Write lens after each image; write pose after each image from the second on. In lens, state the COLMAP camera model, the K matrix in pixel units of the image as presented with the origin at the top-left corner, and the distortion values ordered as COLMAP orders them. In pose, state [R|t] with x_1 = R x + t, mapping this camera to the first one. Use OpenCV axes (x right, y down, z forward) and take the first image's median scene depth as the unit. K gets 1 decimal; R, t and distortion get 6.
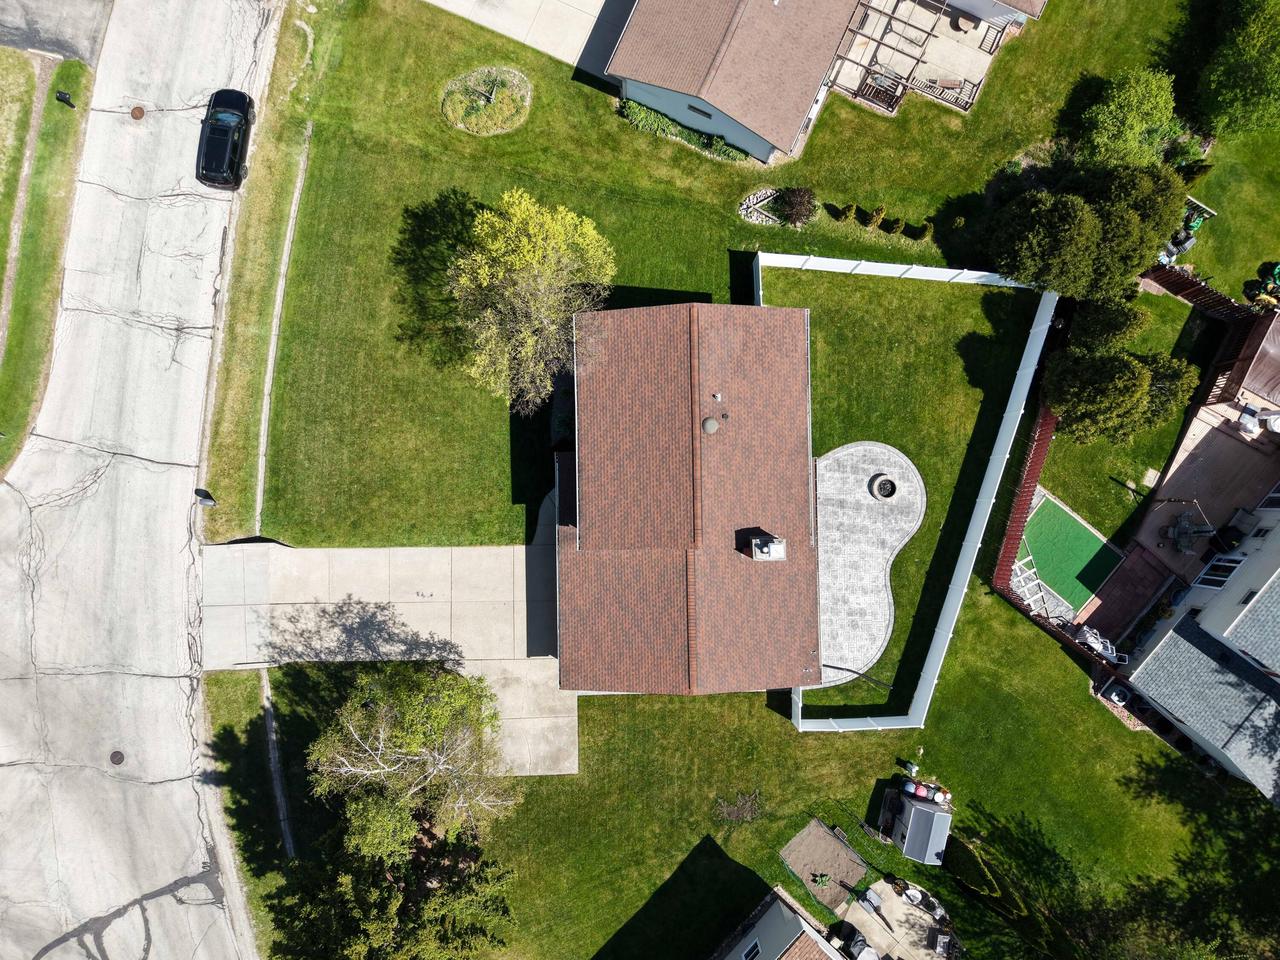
lens RADIAL K [[860.1, 0, 638.2], [0, 860.1, 471.2], [0, 0, 1]] dist [0.011619, -0.004335]
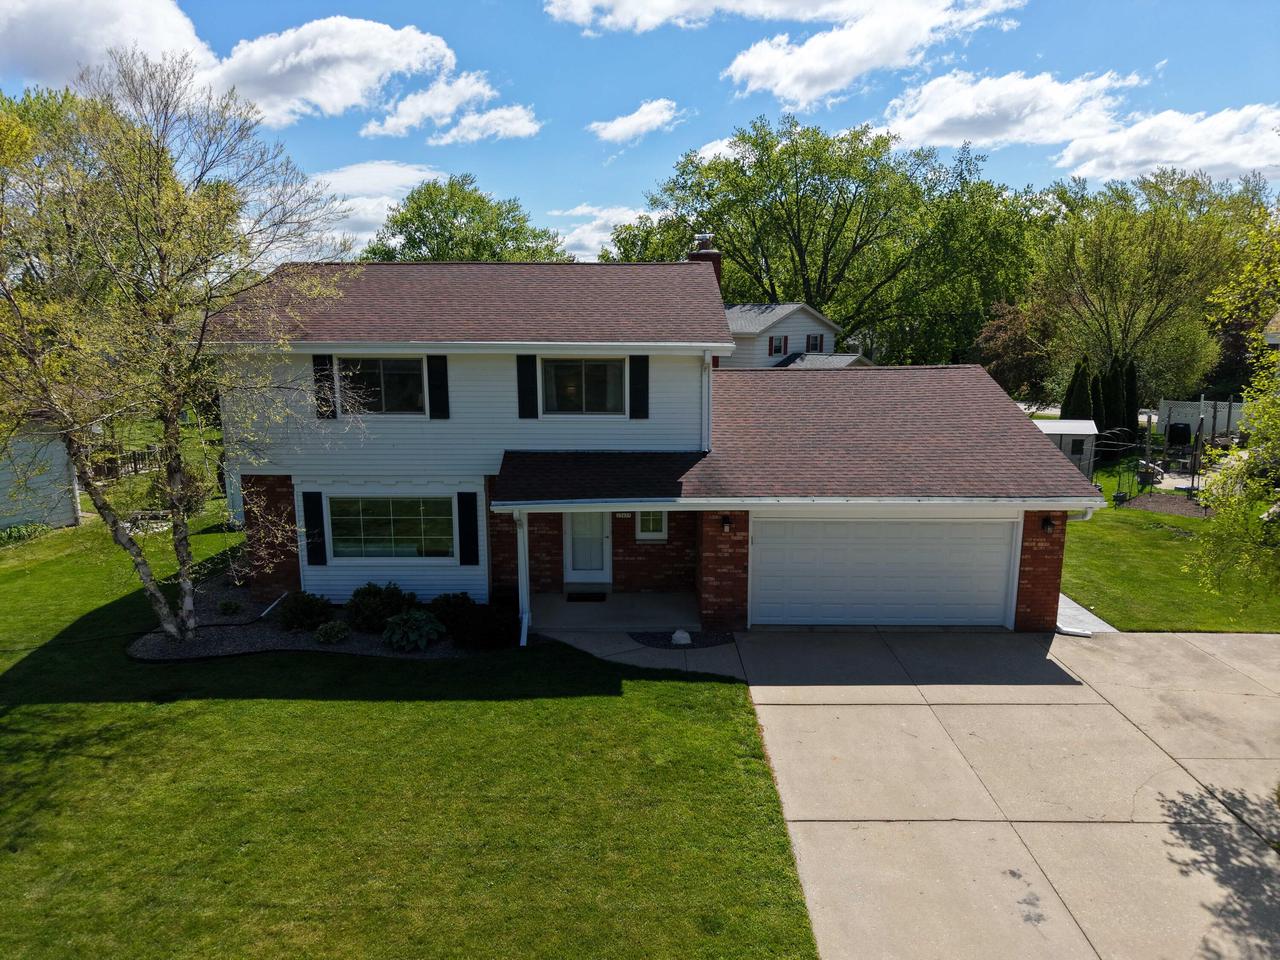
lens RADIAL K [[860.1, 0, 638.2], [0, 860.1, 471.2], [0, 0, 1]] dist [0.011619, -0.004335]
pose [[0.020581, -0.191369, 0.981302, -0.440064], [0.999647, 0.020422, -0.016983, 0.048749], [-0.016790, 0.981306, 0.191722, 0.850142]]
